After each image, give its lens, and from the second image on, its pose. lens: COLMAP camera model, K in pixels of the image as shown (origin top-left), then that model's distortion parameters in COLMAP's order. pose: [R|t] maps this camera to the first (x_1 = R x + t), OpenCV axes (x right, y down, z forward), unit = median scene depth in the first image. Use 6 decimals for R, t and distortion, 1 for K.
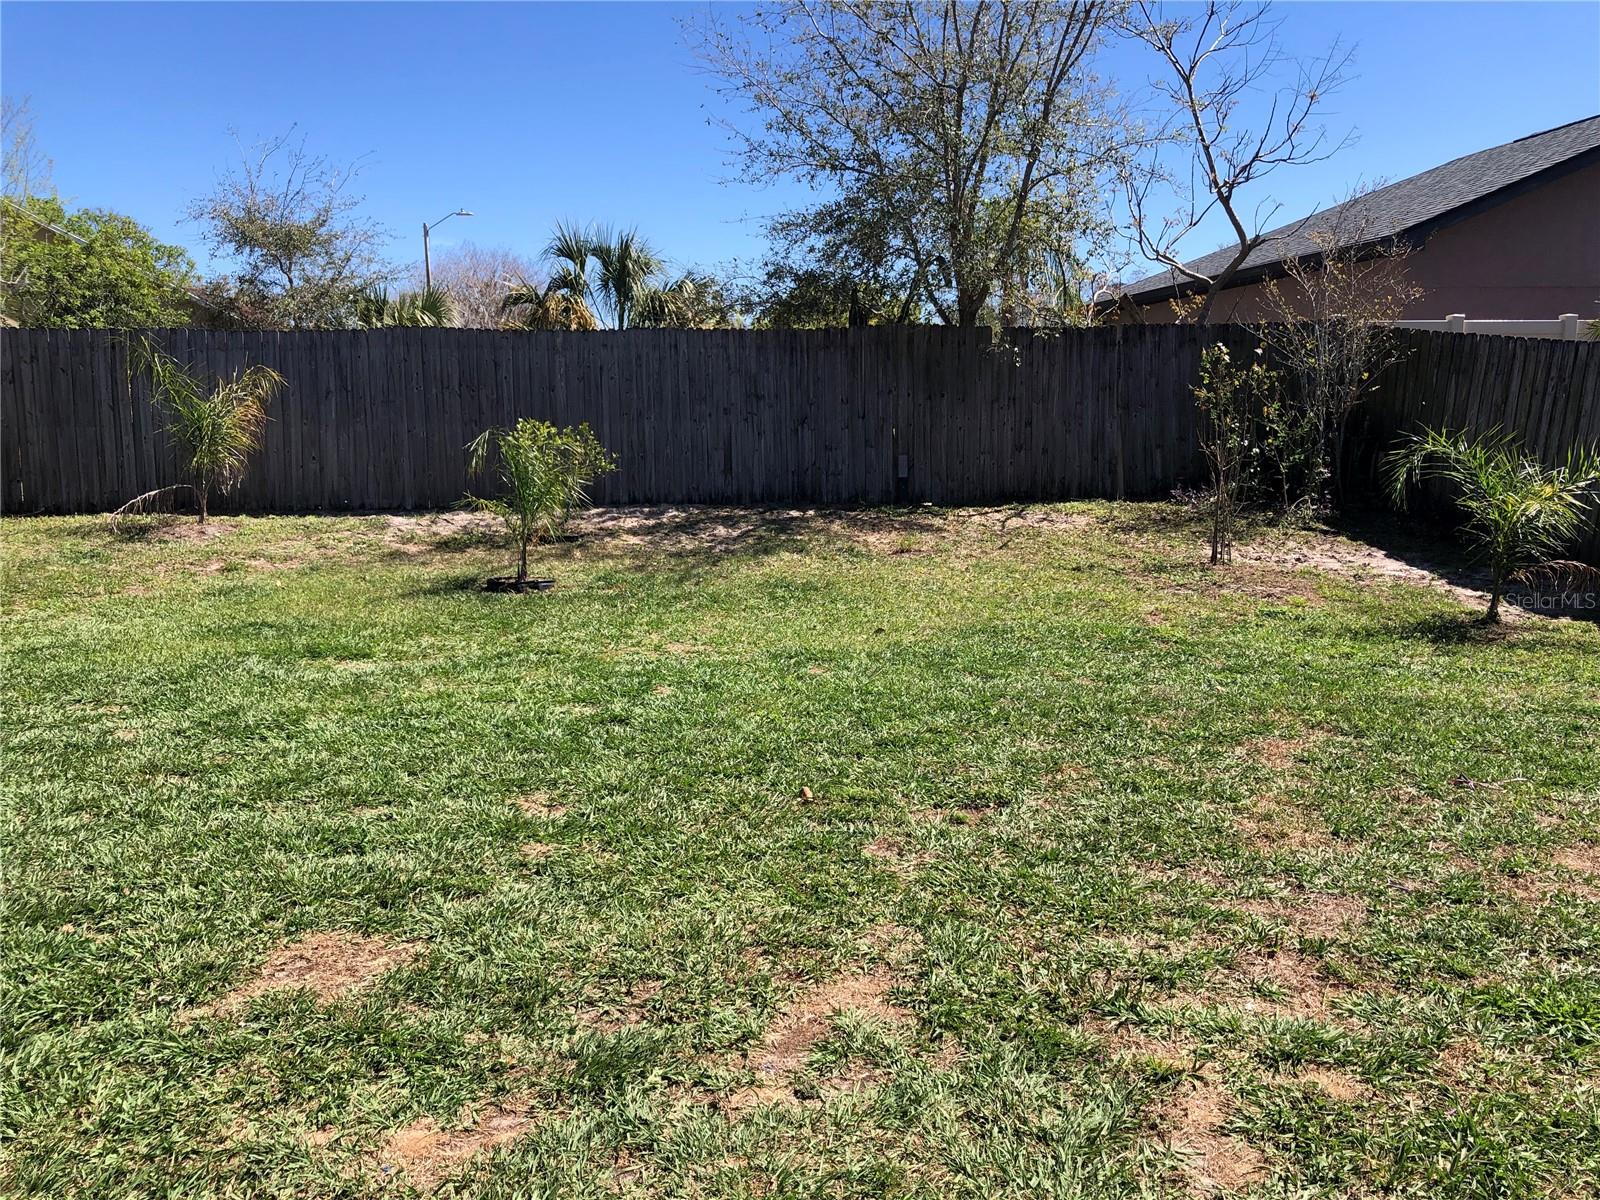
lens RADIAL K [[1305.8, 0, 799.2], [0, 1305.8, 599.1], [0, 0, 1]] dist [0.028875, -0.047138]
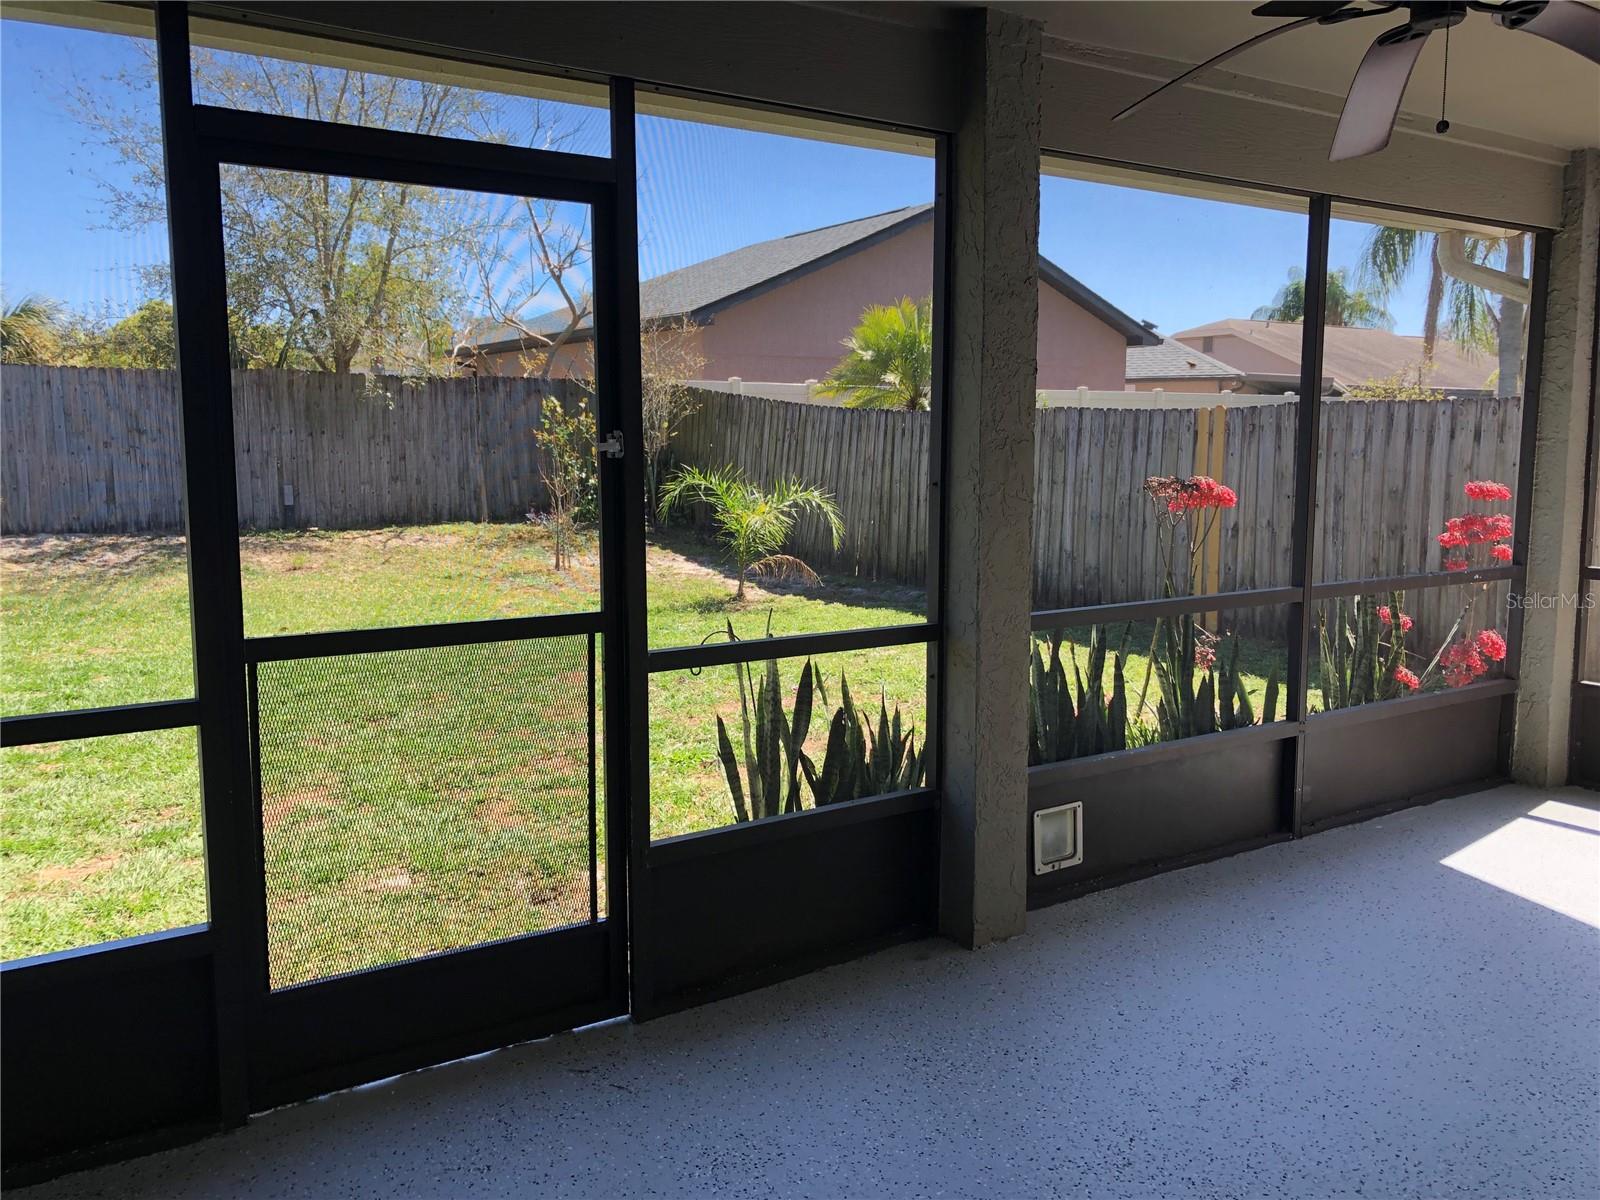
lens RADIAL K [[1305.8, 0, 807.4], [0, 1305.8, 605.0], [0, 0, 1]] dist [0.028875, -0.047138]
pose [[0.892919, -0.045477, 0.447915, -0.032460], [0.053607, 0.998547, -0.005482, 0.023145], [-0.447015, 0.028906, 0.894059, -0.209658]]
